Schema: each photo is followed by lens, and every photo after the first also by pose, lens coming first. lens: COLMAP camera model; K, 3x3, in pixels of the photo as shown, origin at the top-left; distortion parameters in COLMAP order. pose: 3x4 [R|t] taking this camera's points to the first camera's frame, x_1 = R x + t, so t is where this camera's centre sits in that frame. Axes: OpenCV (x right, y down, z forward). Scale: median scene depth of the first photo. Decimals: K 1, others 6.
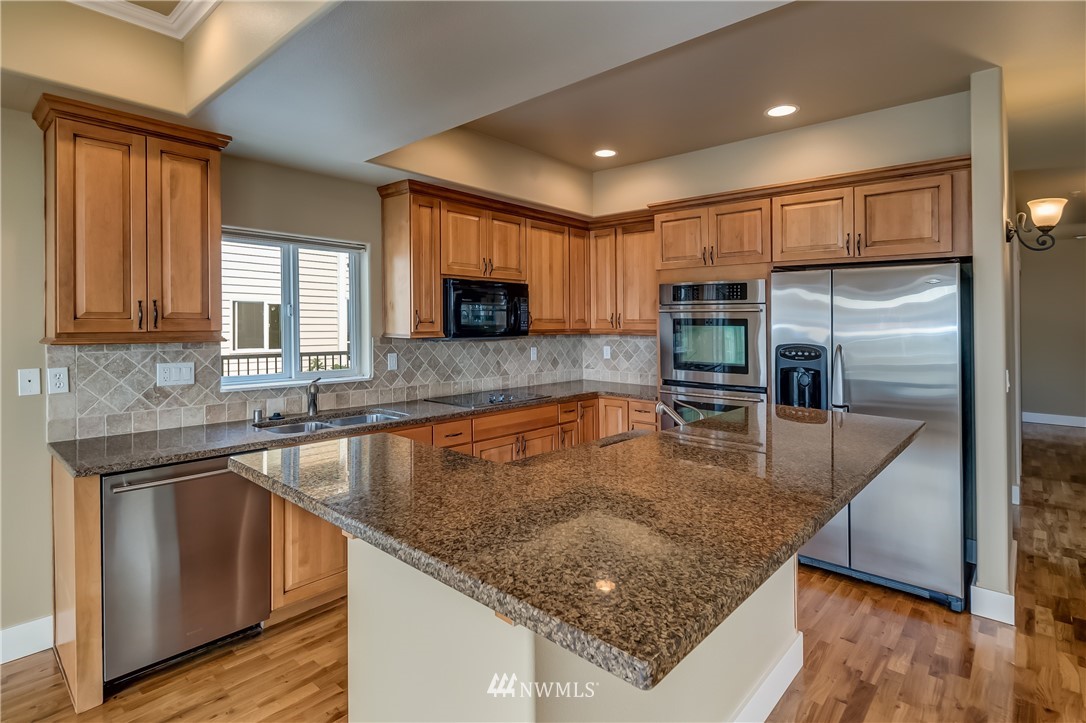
lens RADIAL K [[547.1, 0, 515.2], [0, 547.1, 319.5], [0, 0, 1]] dist [0.005383, 0.000175]
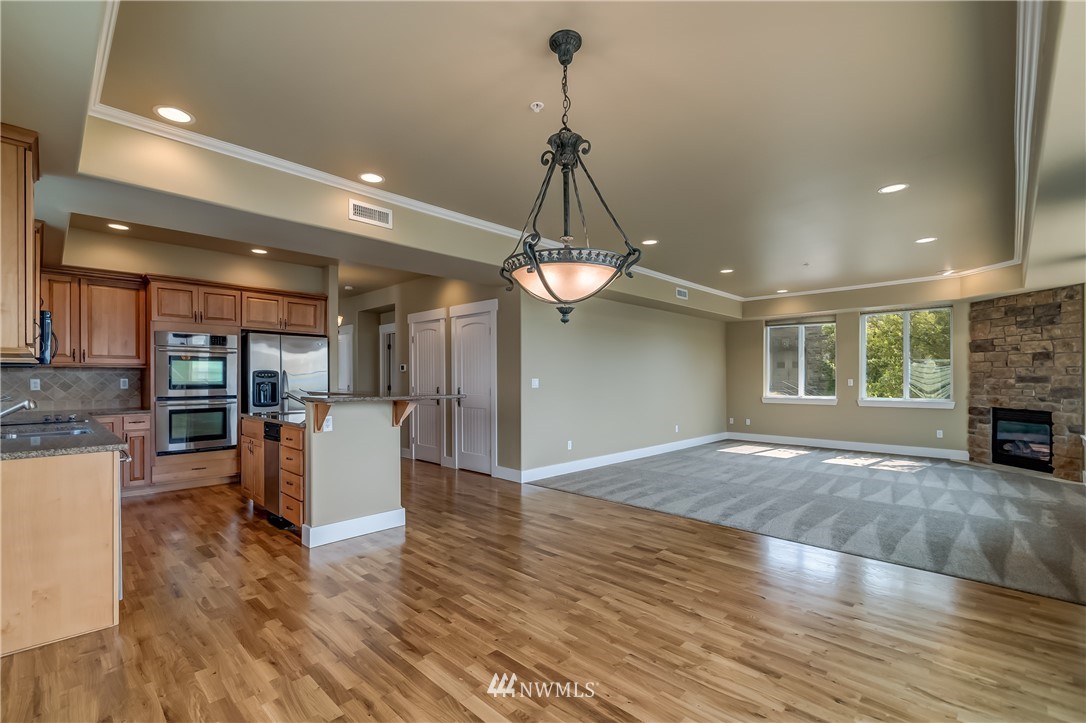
lens RADIAL K [[486.4, 0, 540.0], [0, 486.4, 380.6], [0, 0, 1]] dist [-0.000085, -0.000554]
pose [[0.018546, -0.010244, 0.999776, -1.115458], [-0.004943, 0.999934, 0.010337, 0.053169], [-0.999816, -0.005134, 0.018494, -0.033667]]
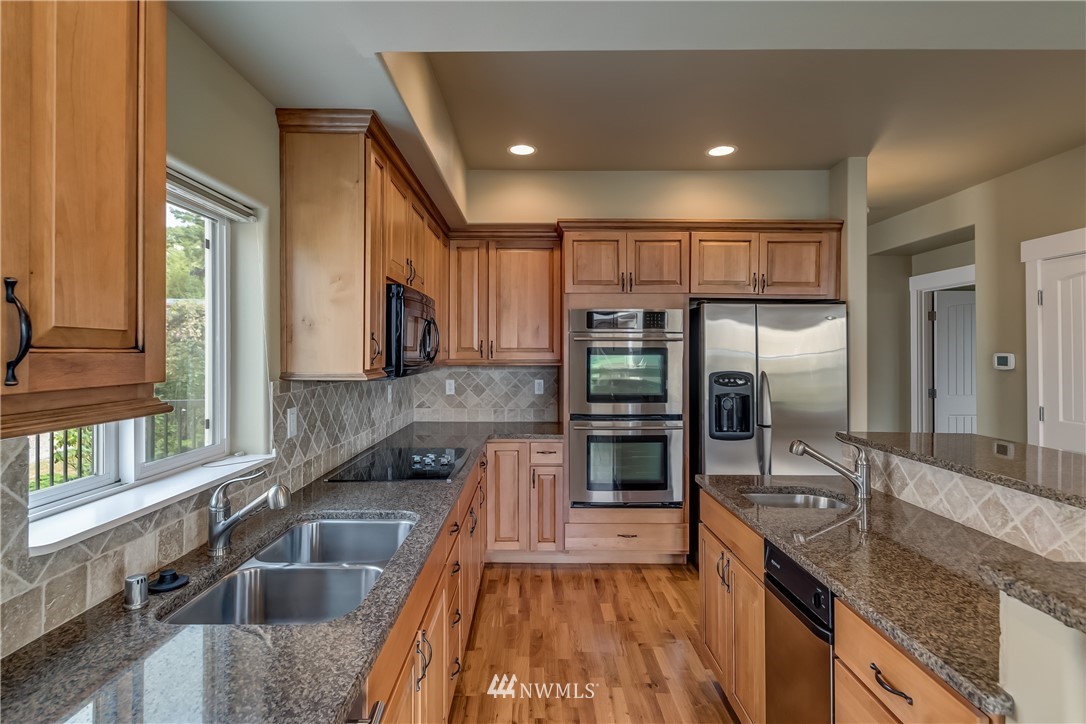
lens RADIAL K [[547.1, 0, 527.1], [0, 547.1, 346.2], [0, 0, 1]] dist [0.005383, 0.000175]
pose [[0.731981, 0.002728, 0.681319, -0.452711], [-0.002362, 0.999996, -0.001467, -0.002163], [-0.681321, -0.000535, 0.731985, 0.436769]]
